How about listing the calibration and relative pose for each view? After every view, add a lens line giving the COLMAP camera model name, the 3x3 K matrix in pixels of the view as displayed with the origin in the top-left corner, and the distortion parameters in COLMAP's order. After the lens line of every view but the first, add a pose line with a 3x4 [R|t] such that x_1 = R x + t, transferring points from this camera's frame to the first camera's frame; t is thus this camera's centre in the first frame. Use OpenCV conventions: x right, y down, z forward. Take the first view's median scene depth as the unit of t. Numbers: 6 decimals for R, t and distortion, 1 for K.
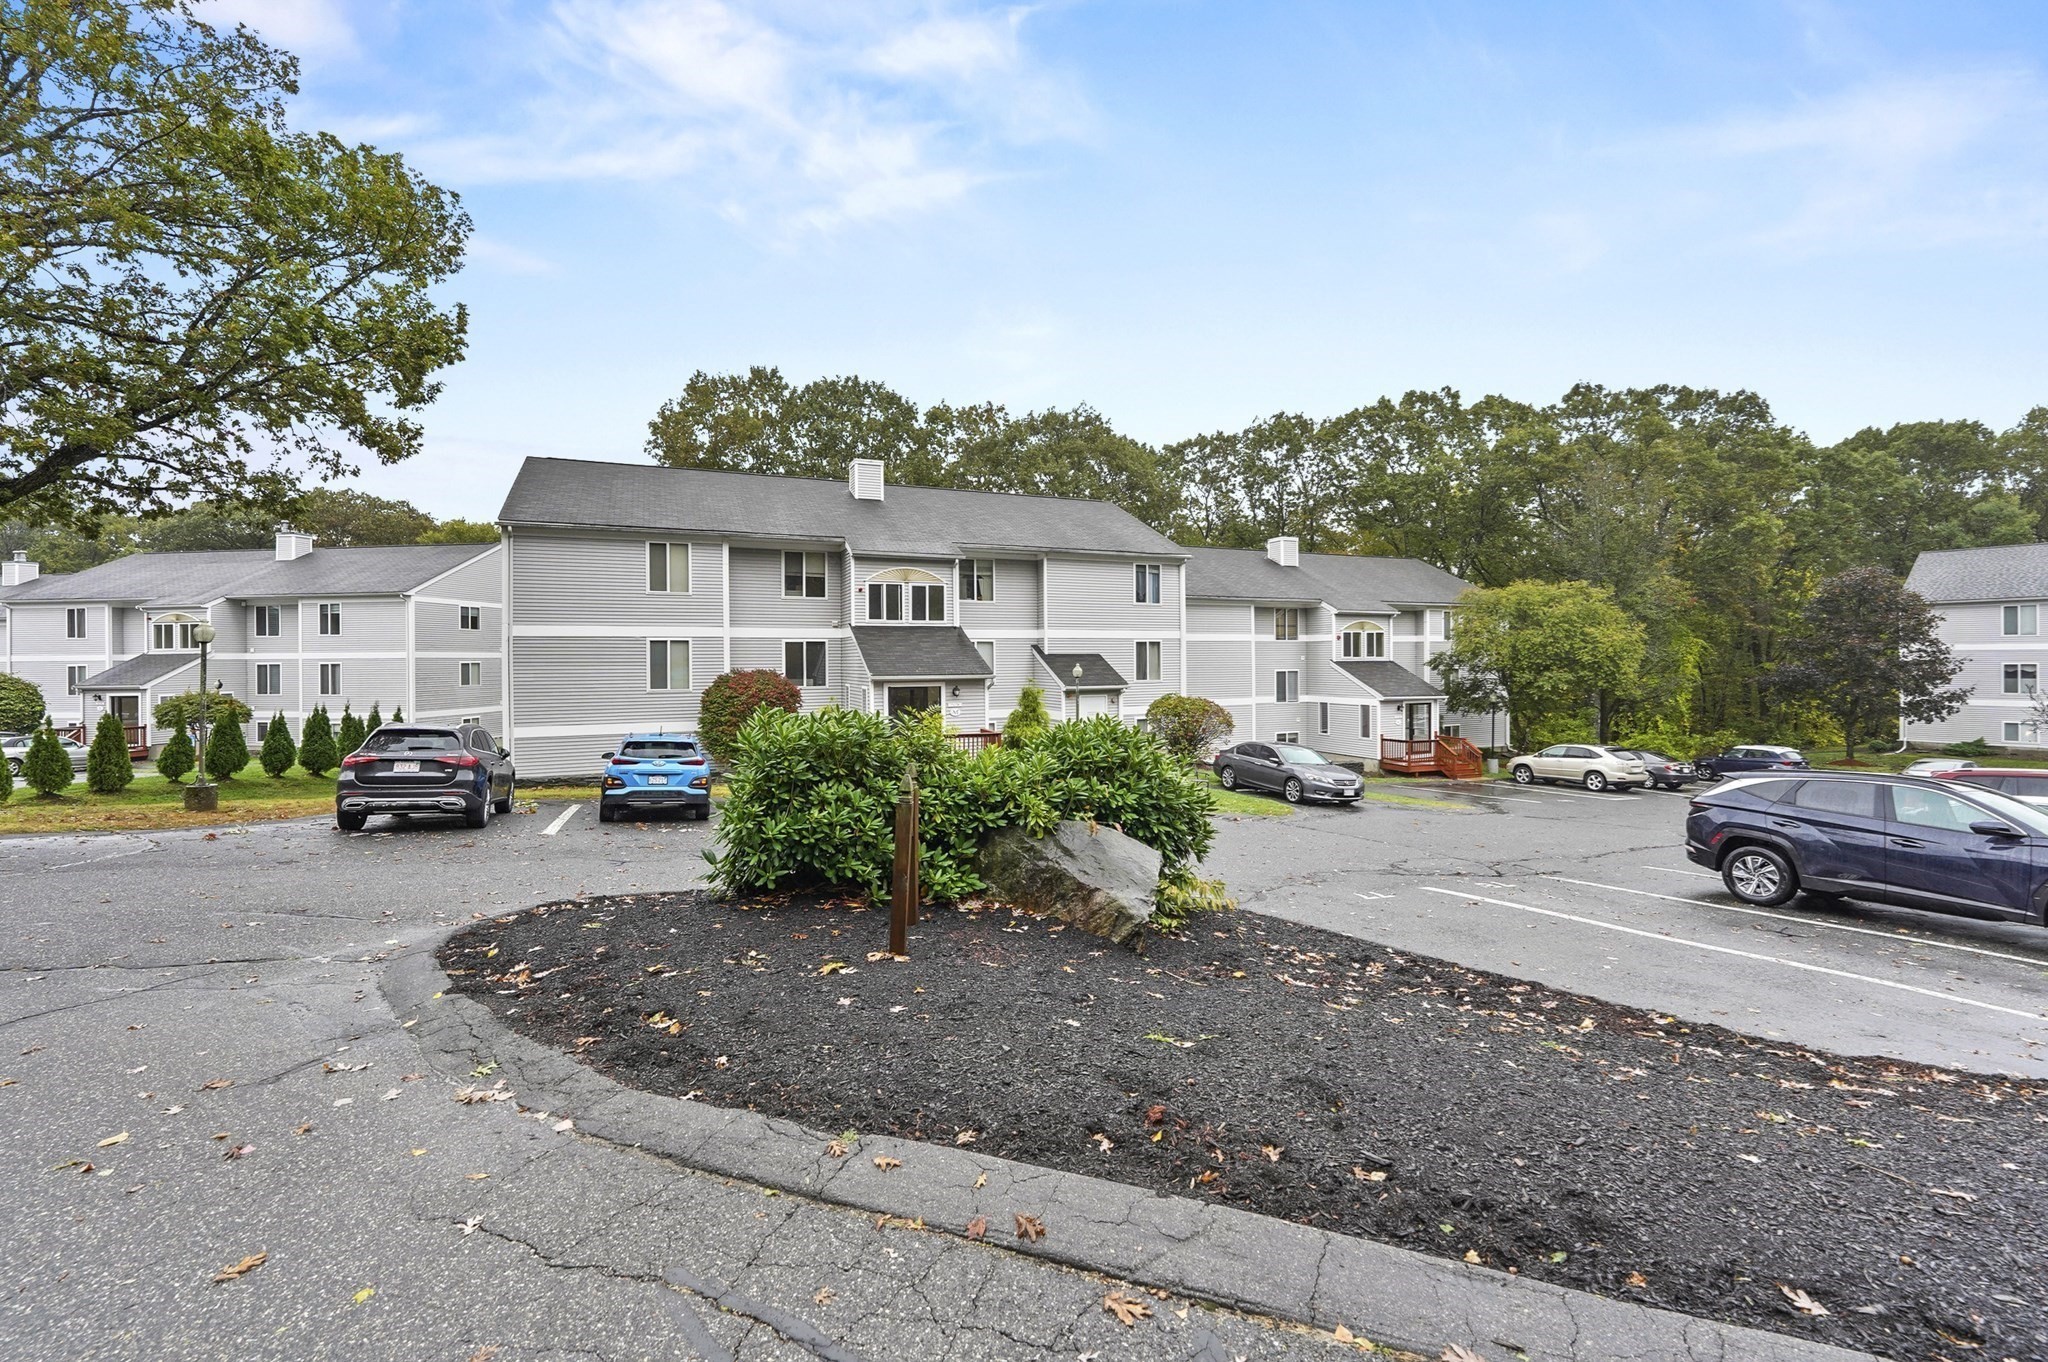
lens RADIAL K [[836.1, 0, 1021.7], [0, 836.1, 668.4], [0, 0, 1]] dist [-0.008960, -0.001531]
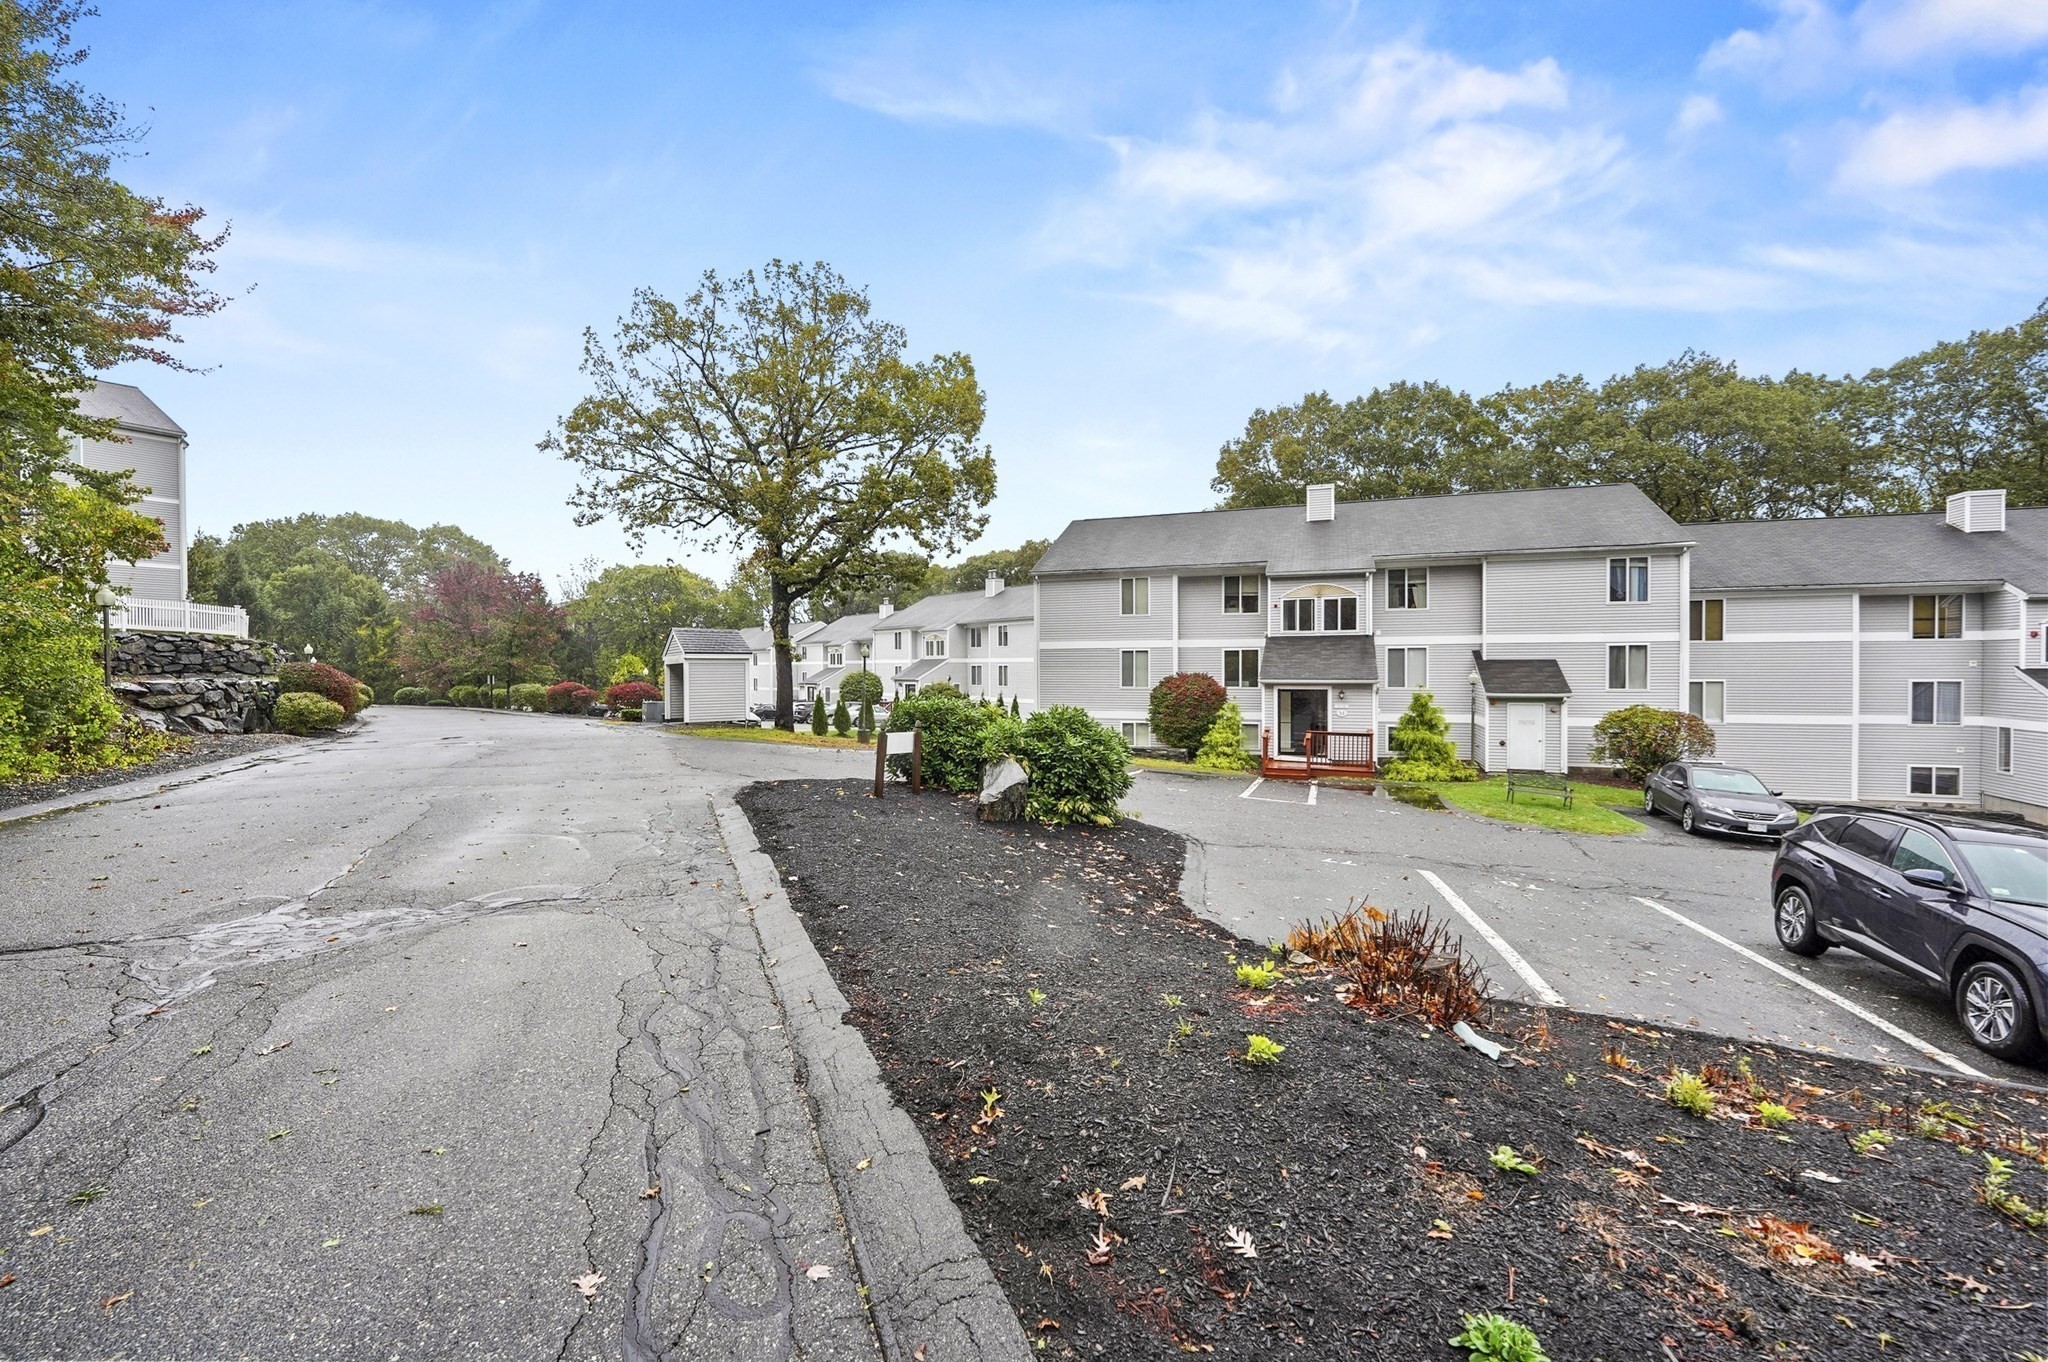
lens RADIAL K [[836.1, 0, 1021.1], [0, 836.1, 677.7], [0, 0, 1]] dist [-0.008960, -0.001531]
pose [[0.716037, 0.014538, -0.697911, 0.259484], [-0.006967, 0.999882, 0.013681, -0.004542], [0.698028, -0.004933, 0.716054, -0.062468]]
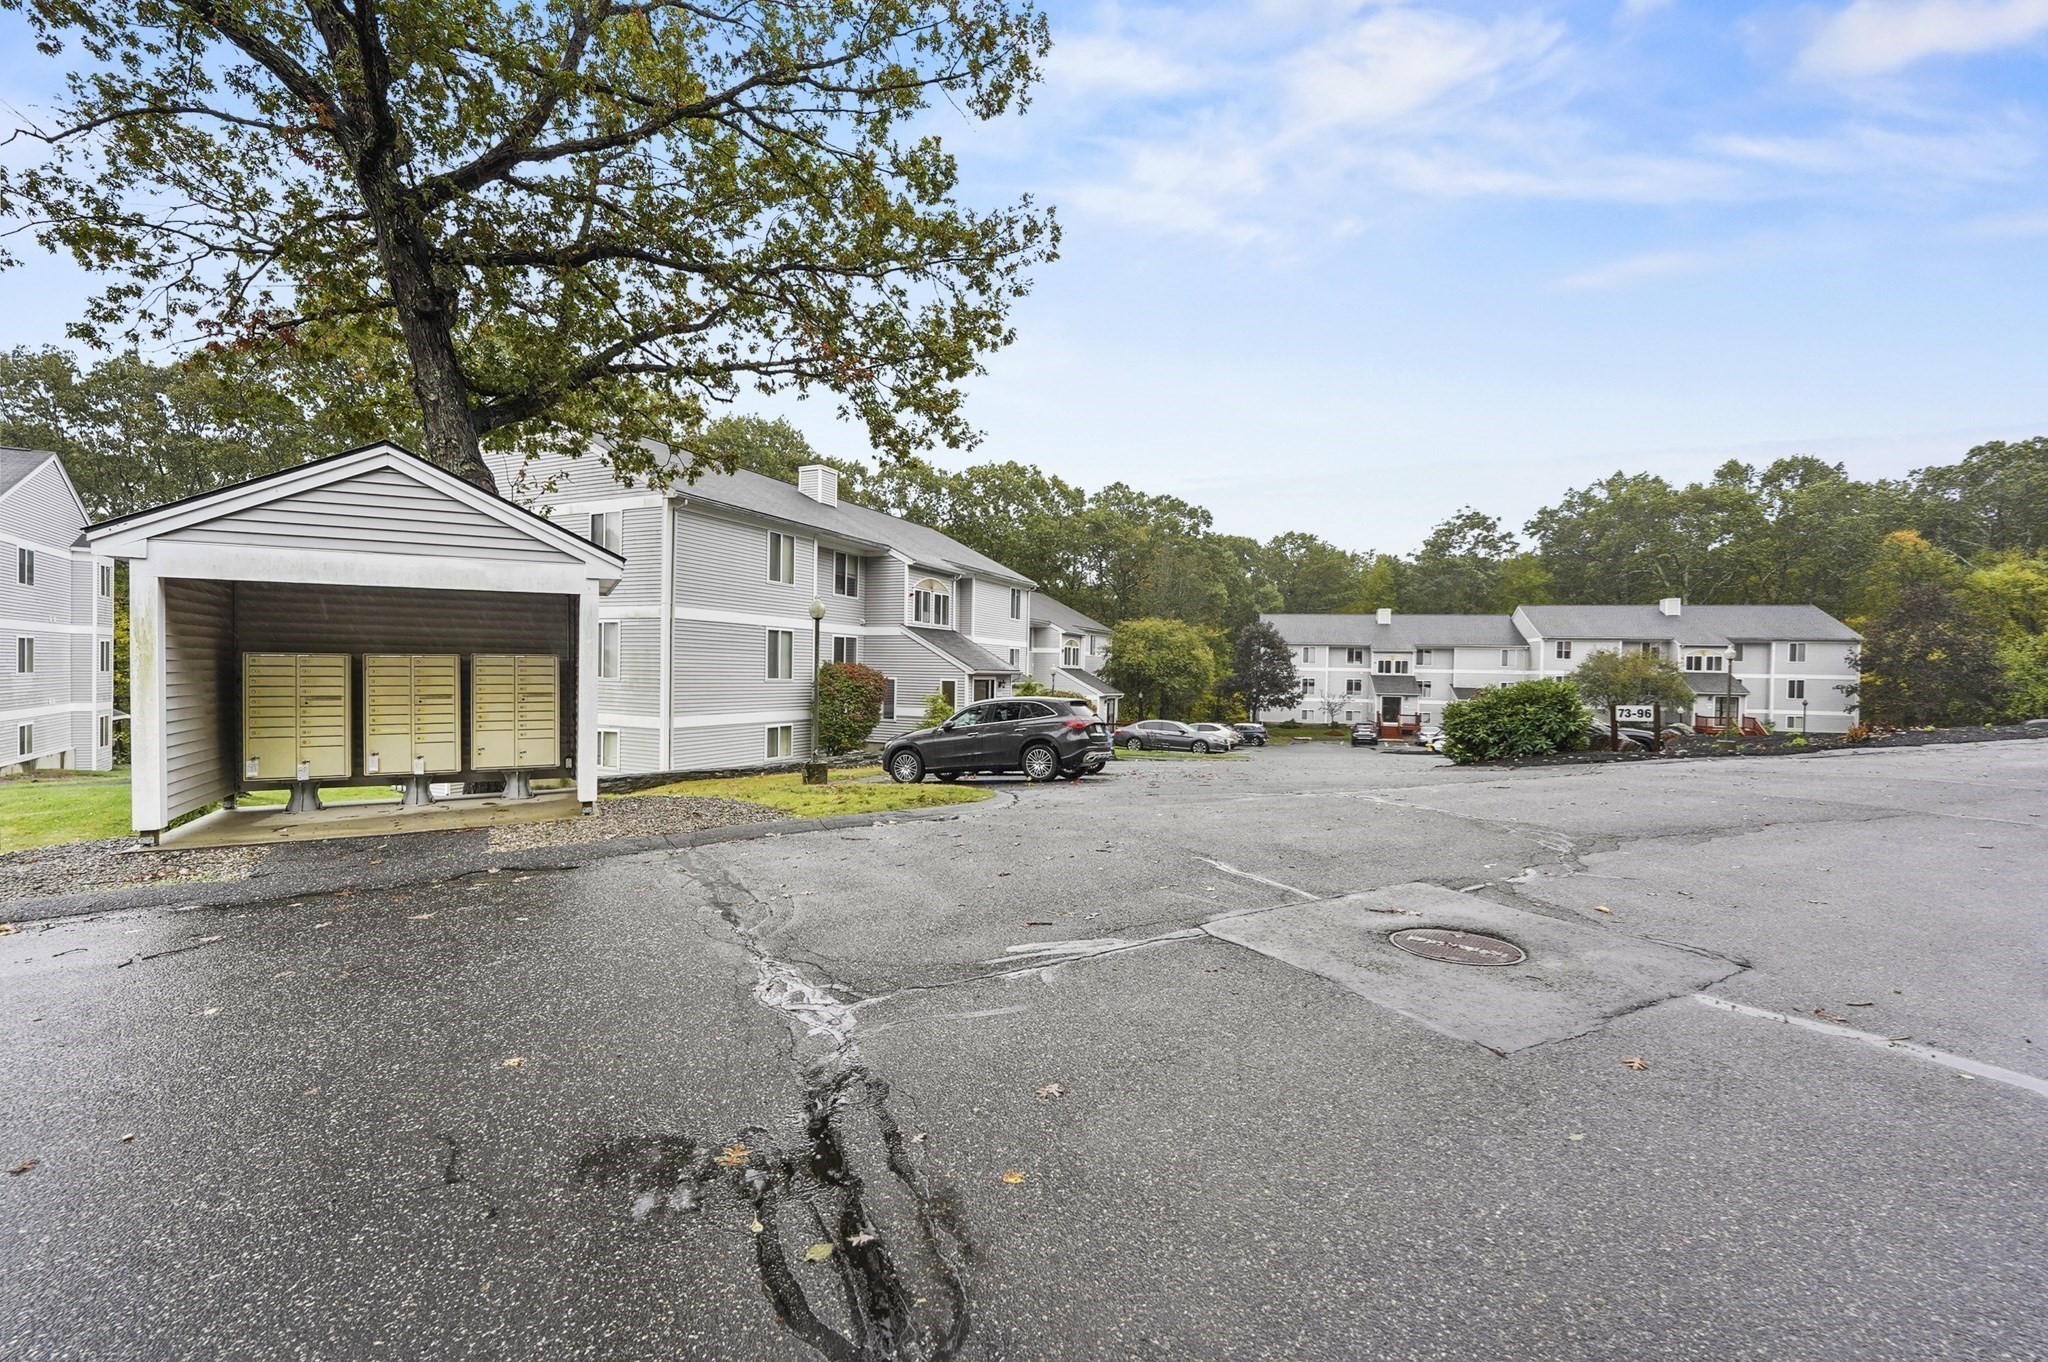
lens RADIAL K [[836.1, 0, 1019.7], [0, 836.1, 681.6], [0, 0, 1]] dist [-0.008960, -0.001531]
pose [[0.743461, 0.013879, 0.668635, -0.590953], [-0.018079, 0.999836, -0.000652, 0.016239], [-0.668535, -0.011604, 0.743590, 0.036359]]
